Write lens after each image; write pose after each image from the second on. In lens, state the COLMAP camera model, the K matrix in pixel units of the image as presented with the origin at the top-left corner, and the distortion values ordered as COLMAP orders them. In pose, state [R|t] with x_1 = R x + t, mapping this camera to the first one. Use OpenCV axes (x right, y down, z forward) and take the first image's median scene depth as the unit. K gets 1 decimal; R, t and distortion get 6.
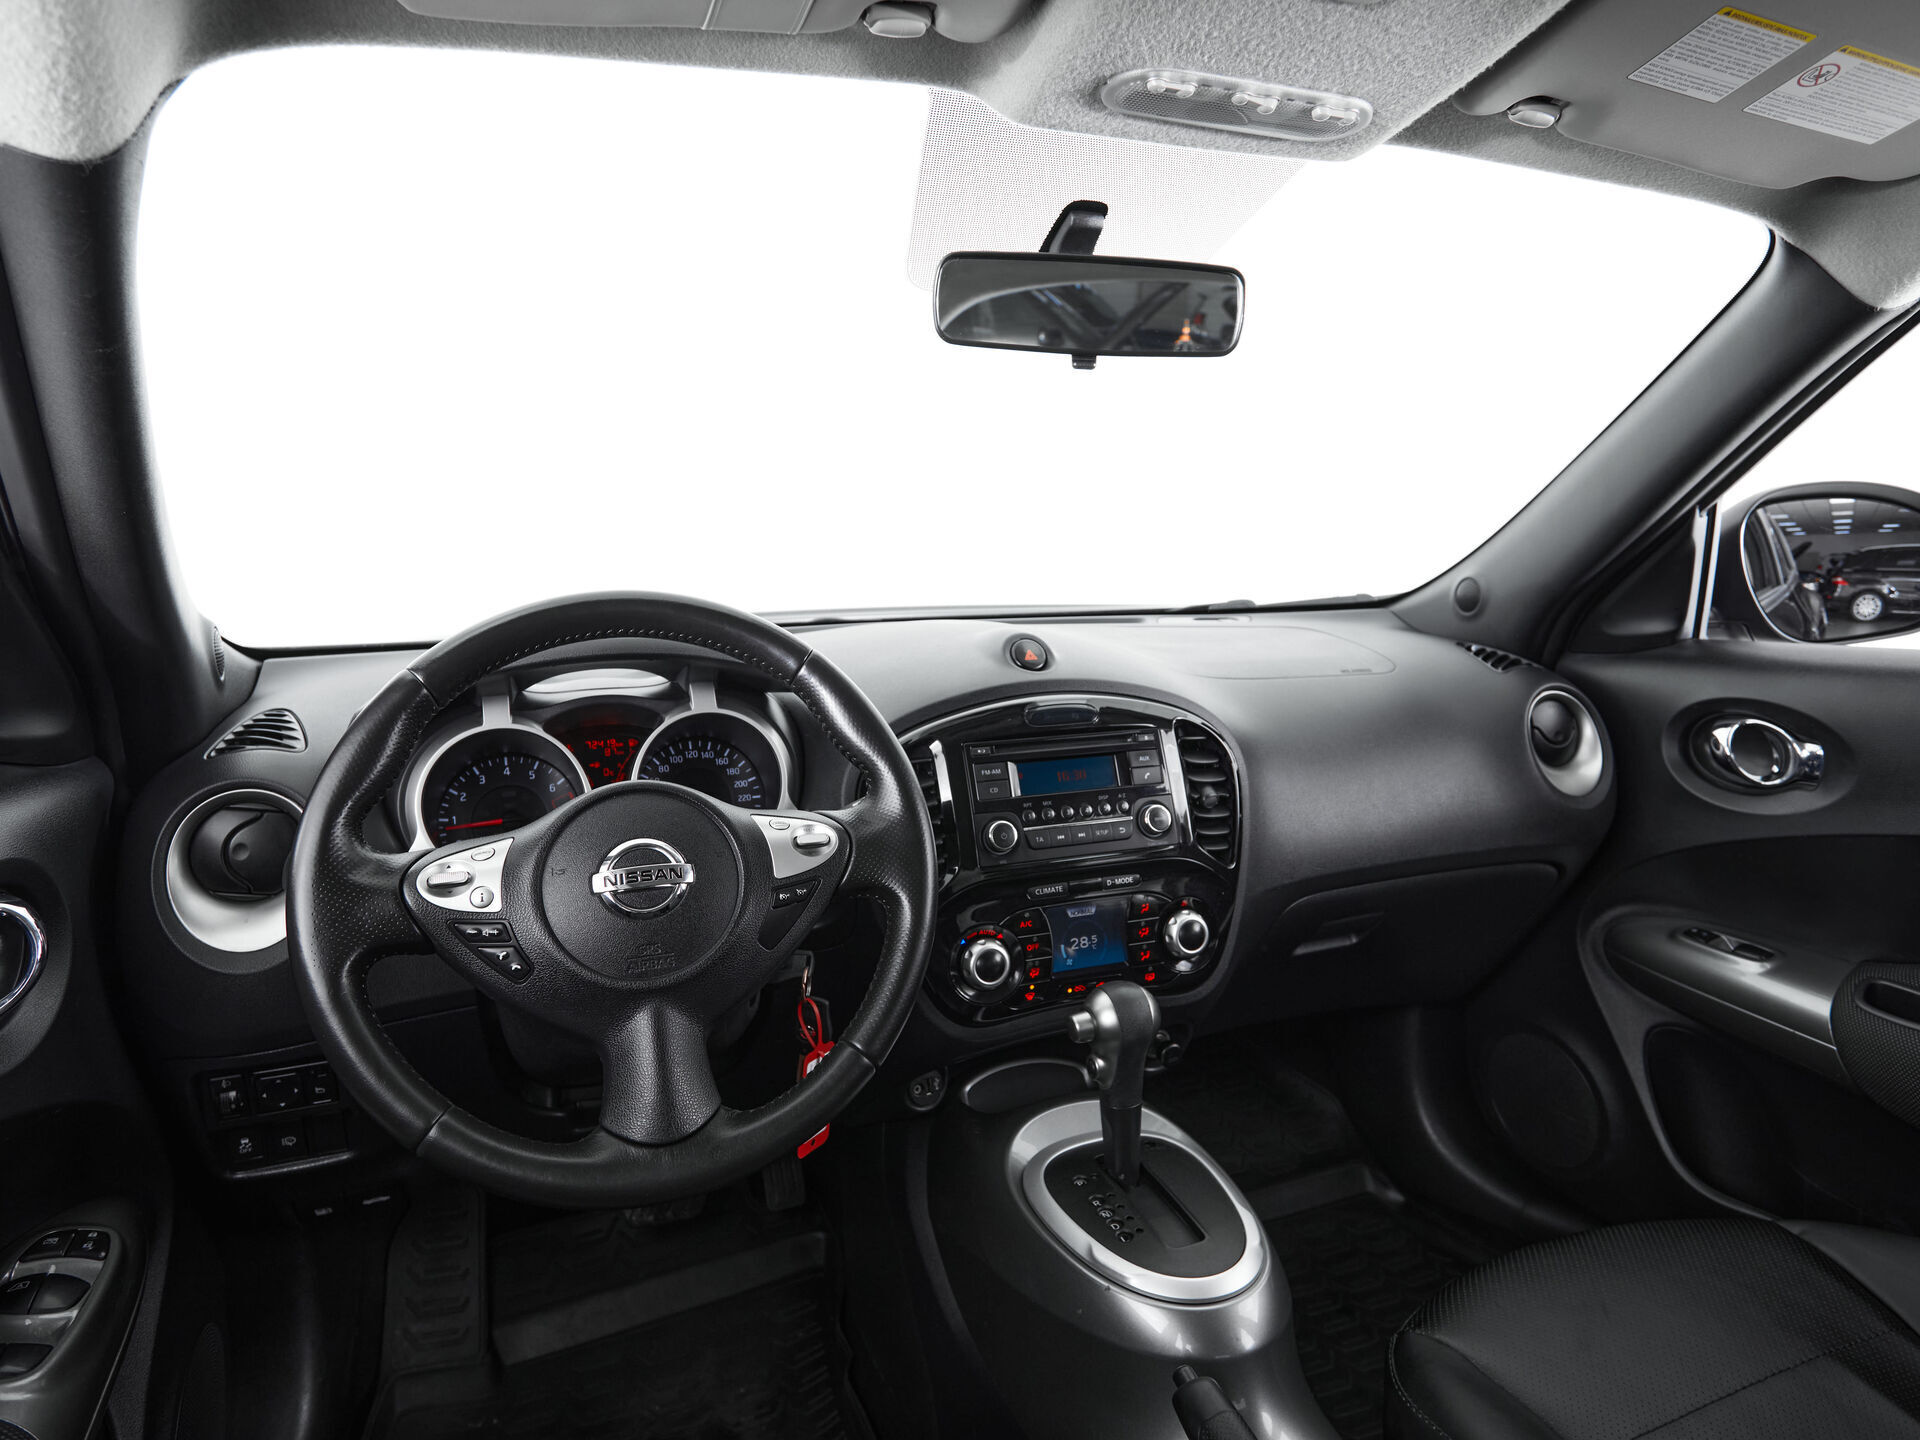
lens RADIAL K [[1143.7, 0, 959.8], [0, 1143.7, 725.1], [0, 0, 1]] dist [0.013098, -0.005750]
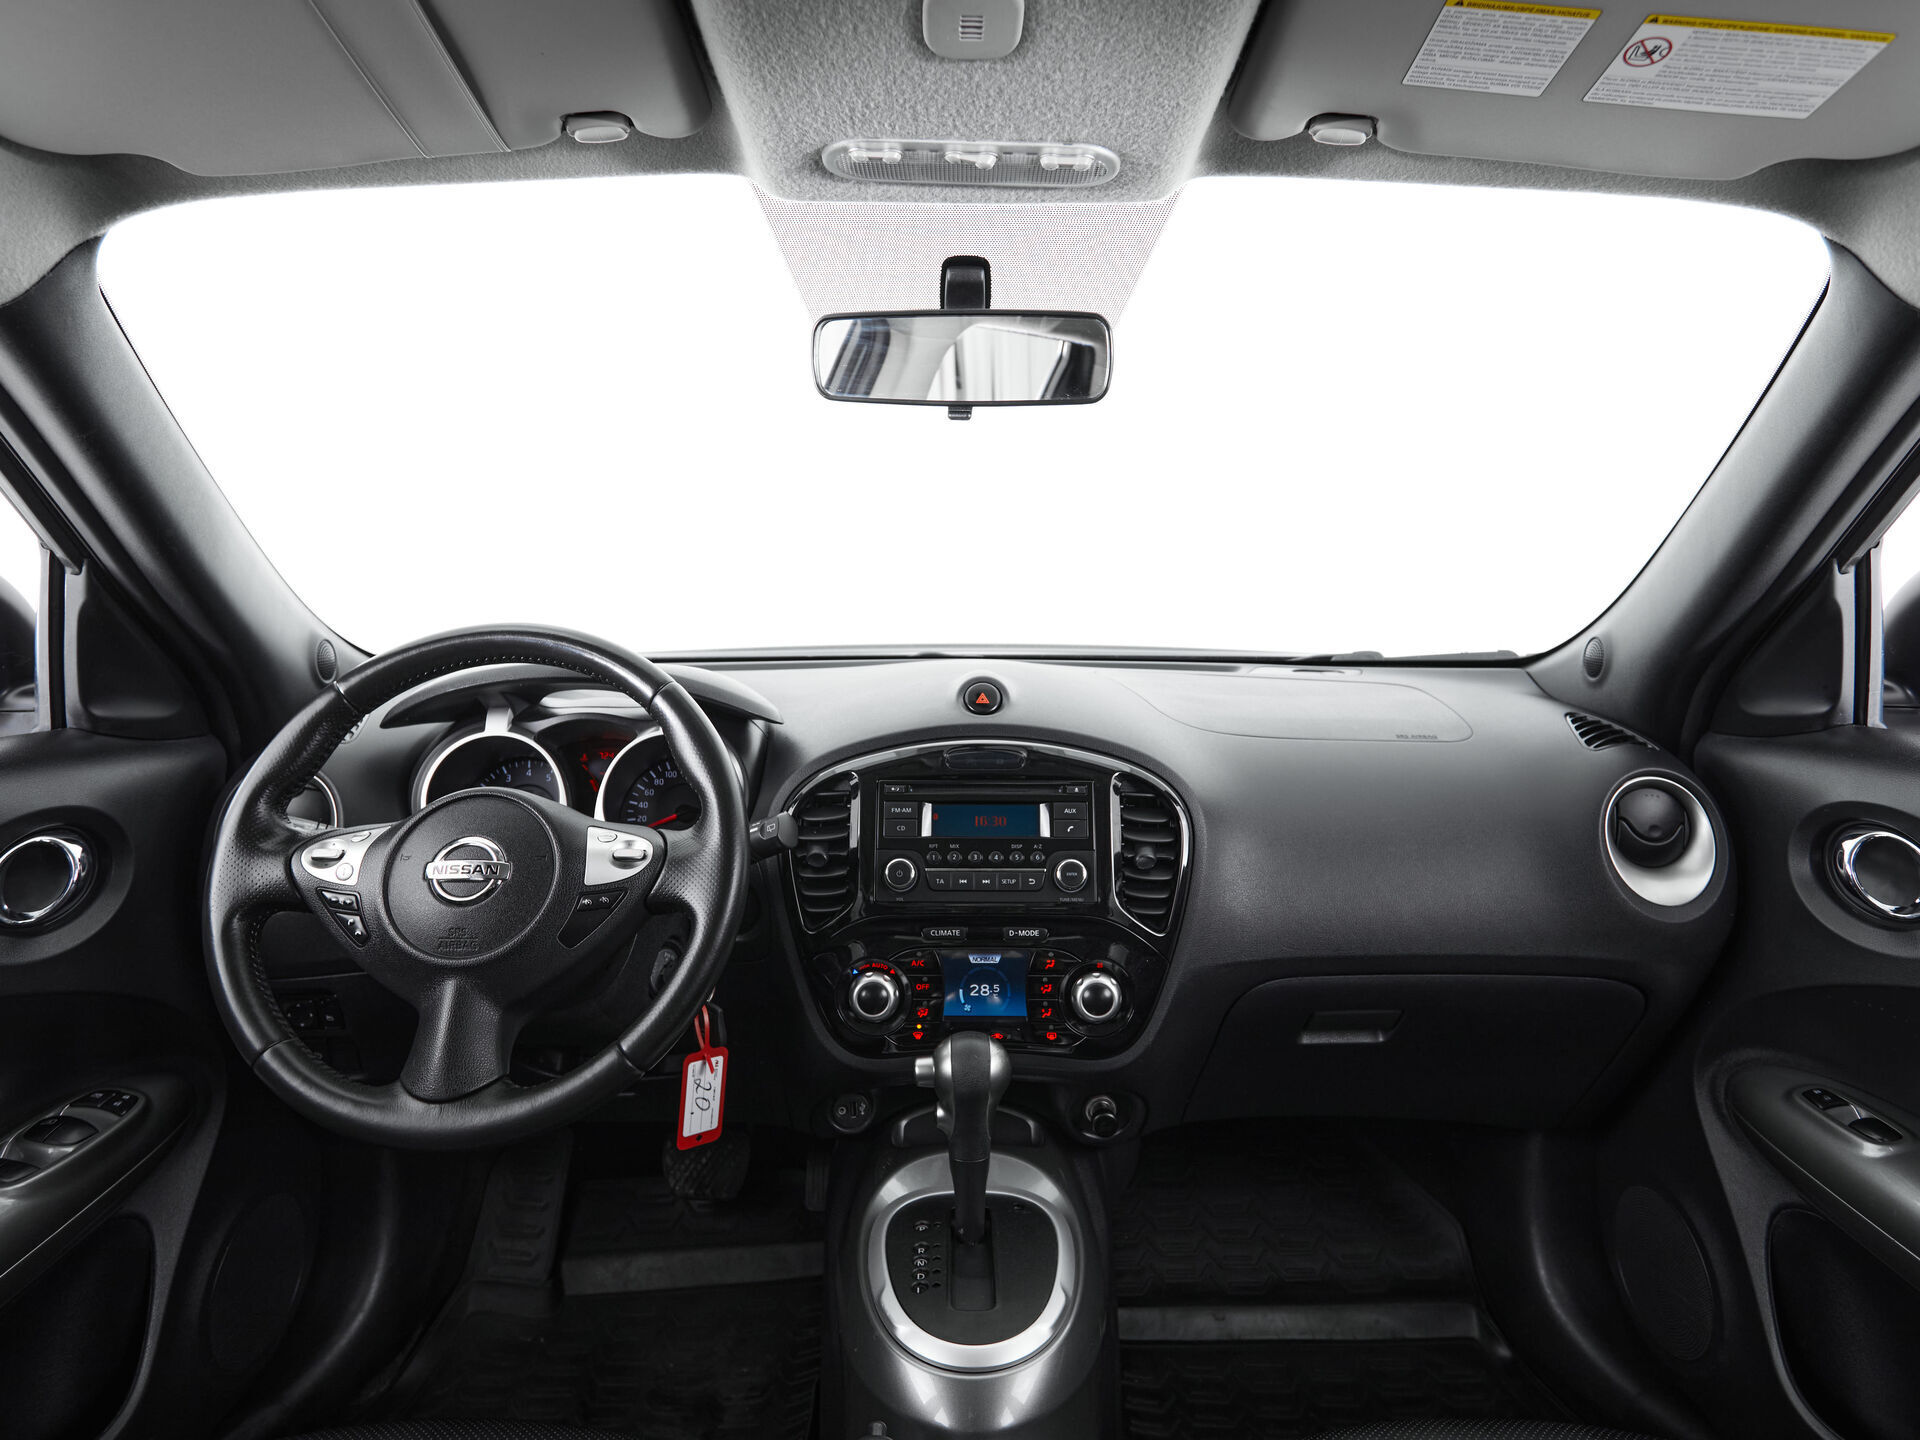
lens RADIAL K [[1143.7, 0, 961.3], [0, 1143.7, 720.0], [0, 0, 1]] dist [0.013098, -0.005750]
pose [[0.936999, 0.062159, -0.343758, 0.413421], [-0.072489, 0.997220, -0.017267, -0.024879], [0.341729, 0.041097, 0.938899, 0.052247]]
